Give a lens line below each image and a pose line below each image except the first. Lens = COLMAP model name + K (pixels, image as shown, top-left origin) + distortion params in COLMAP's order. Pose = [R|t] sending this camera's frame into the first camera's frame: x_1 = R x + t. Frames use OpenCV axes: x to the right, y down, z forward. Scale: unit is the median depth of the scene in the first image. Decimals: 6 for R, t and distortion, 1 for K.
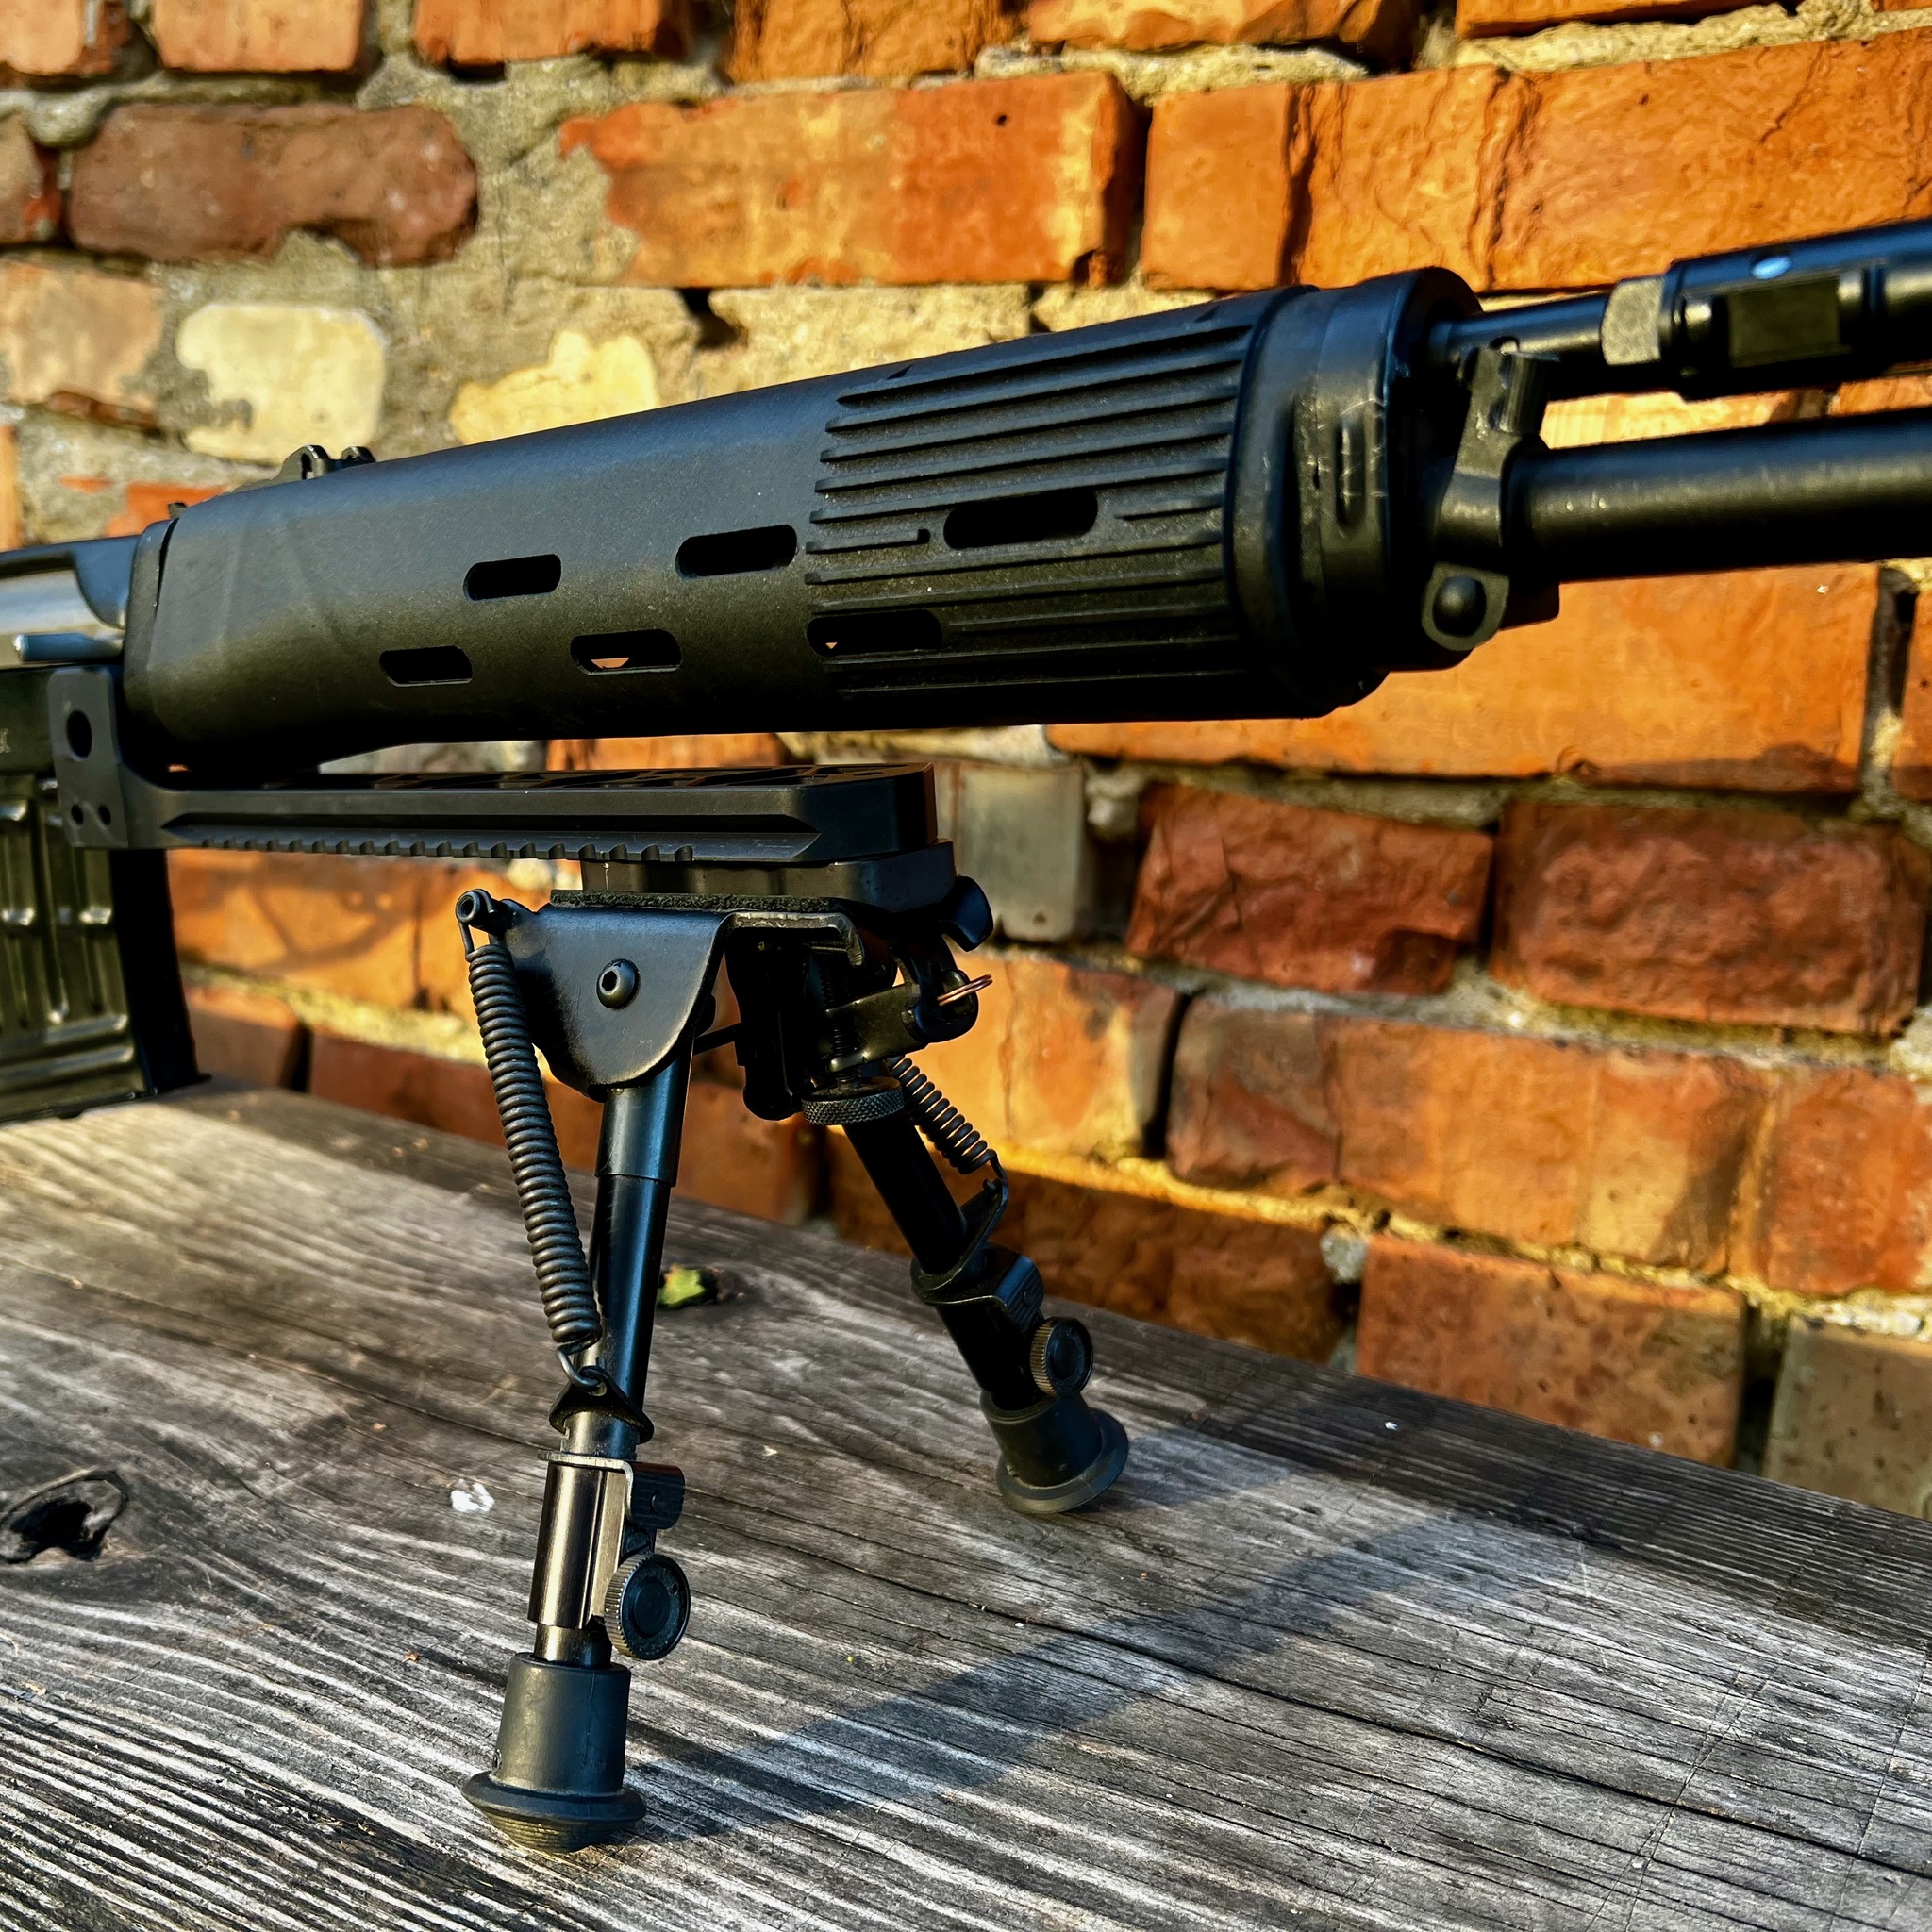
lens RADIAL K [[2020.0, 0, 680.4], [0, 2020.0, 933.7], [0, 0, 1]] dist [-0.001813, 0.000000]
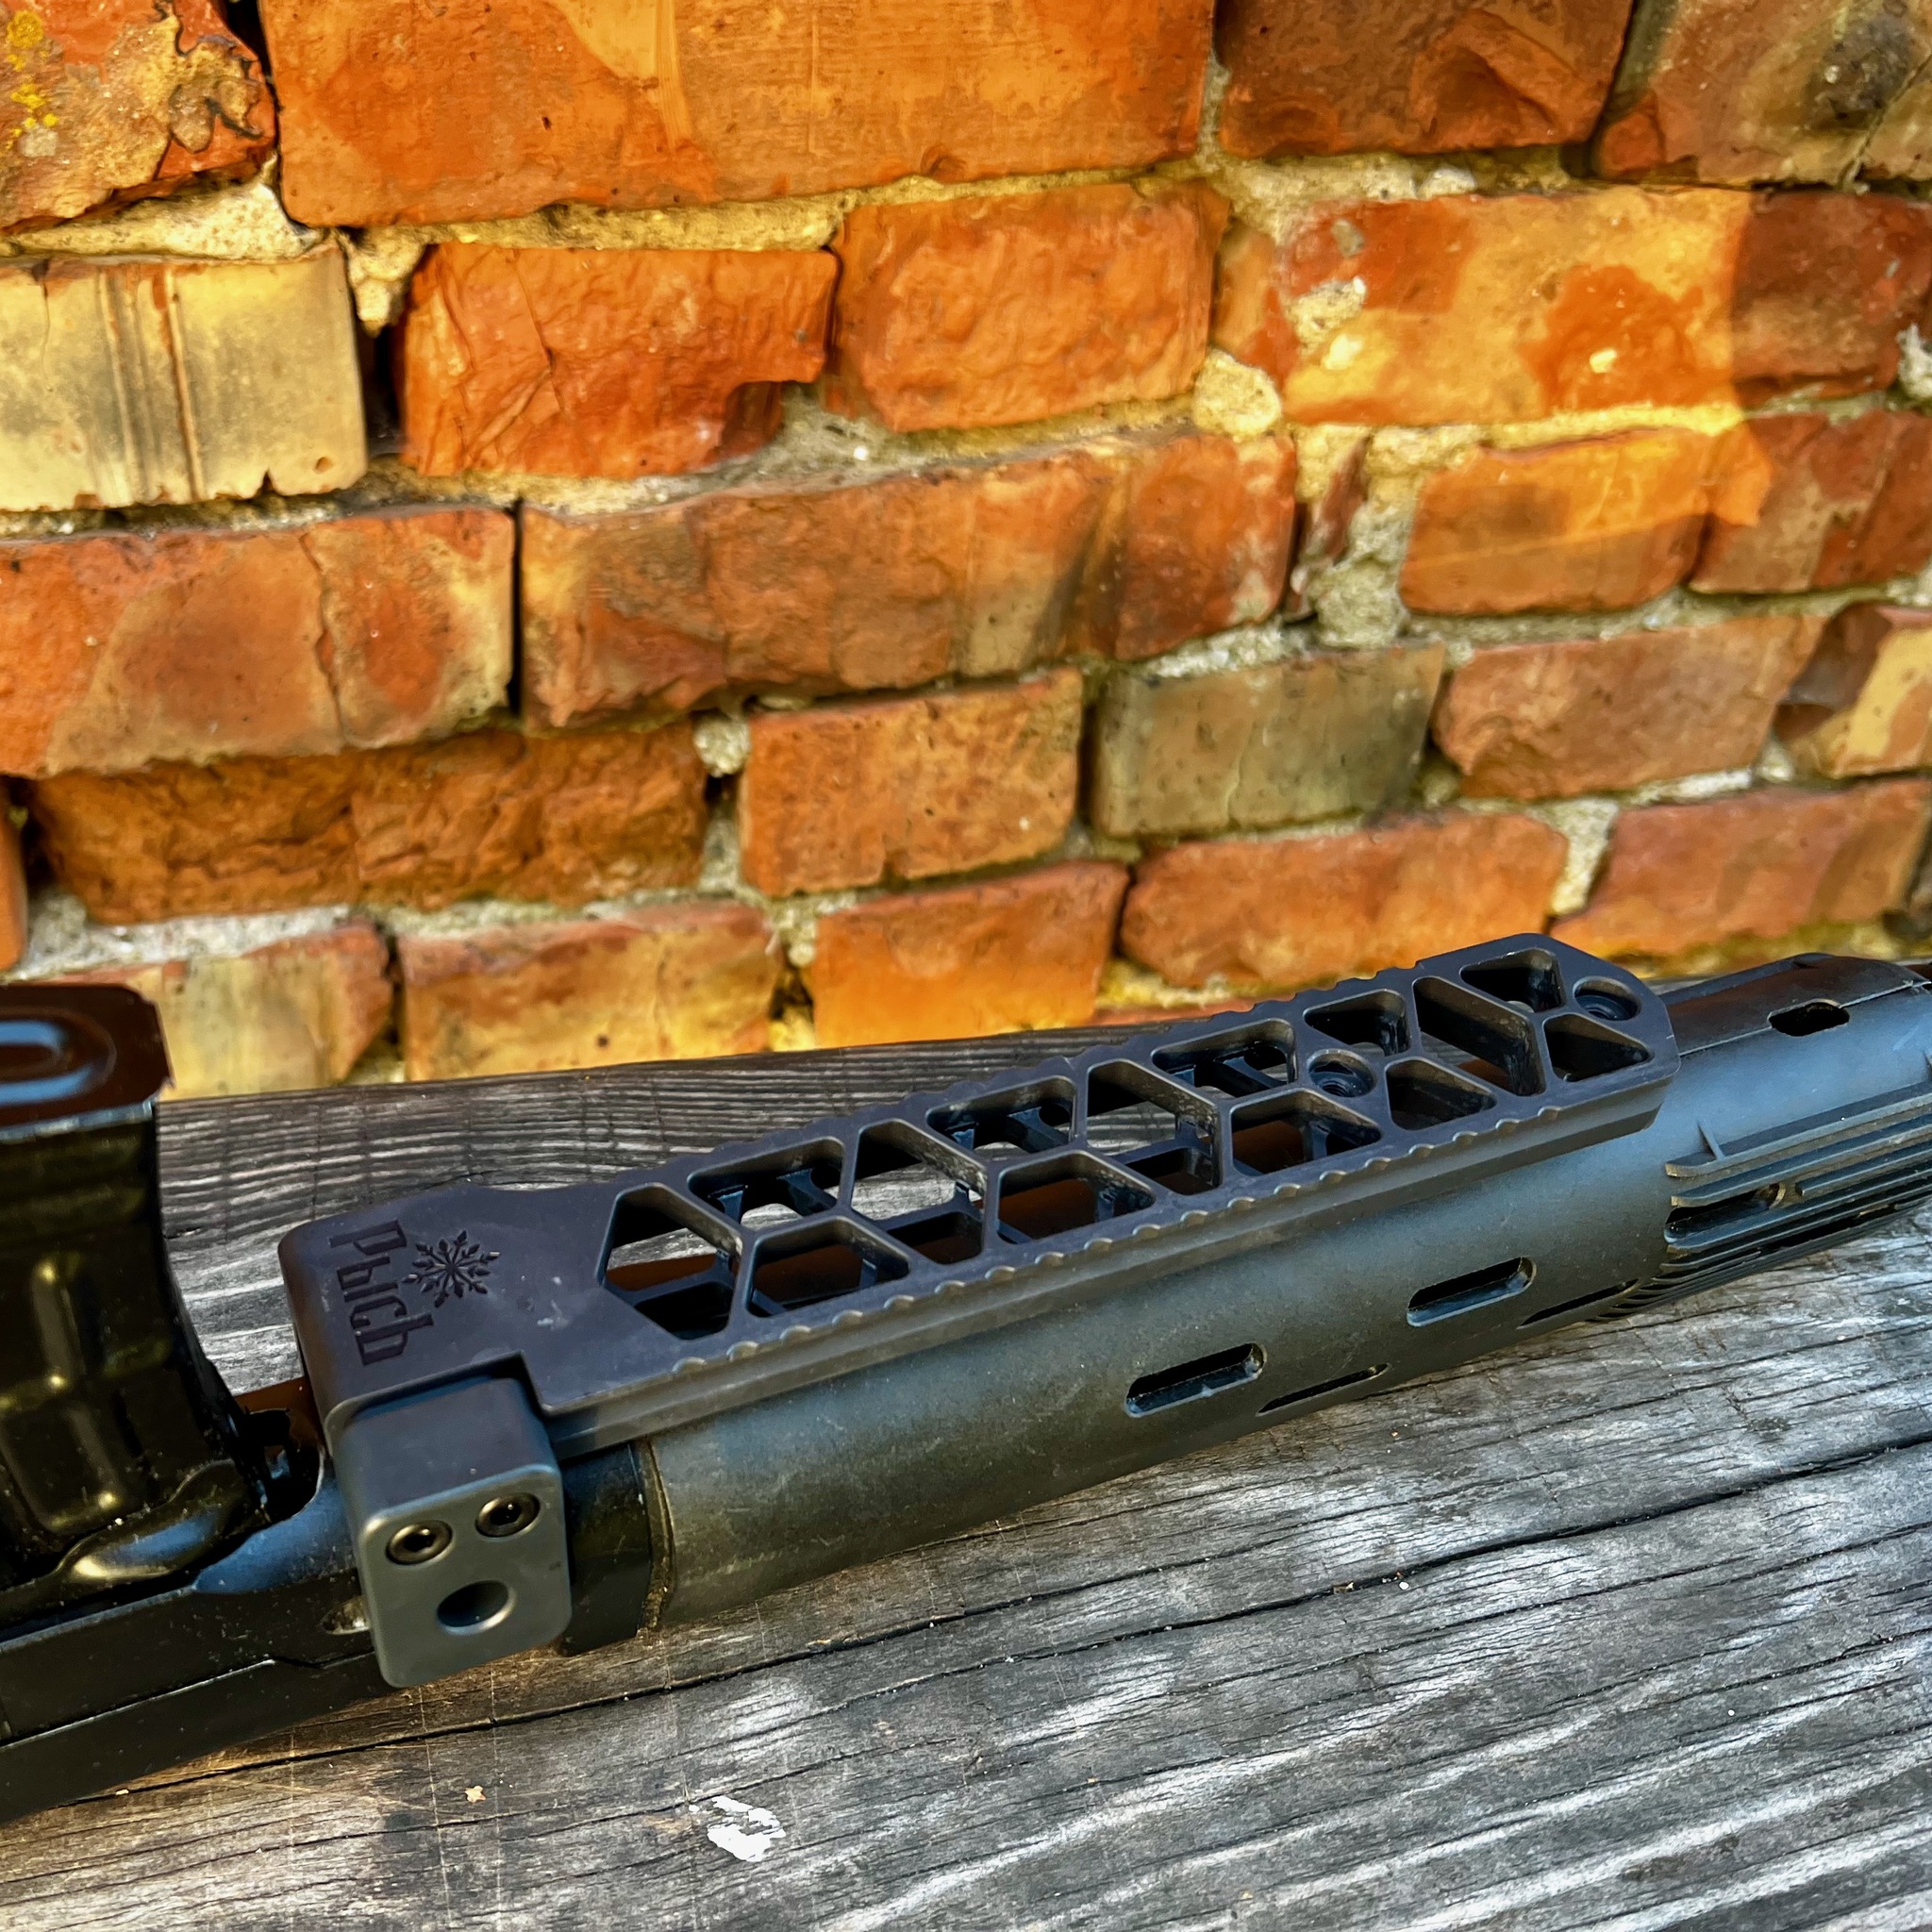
lens RADIAL K [[2020.0, 0, 715.3], [0, 2020.0, 935.3], [0, 0, 1]] dist [-0.001813, 0.000000]
pose [[0.683933, -0.436412, 0.584620, -0.438182], [0.130084, 0.861458, 0.490886, -0.386358], [-0.717854, -0.259683, 0.645949, 0.708823]]
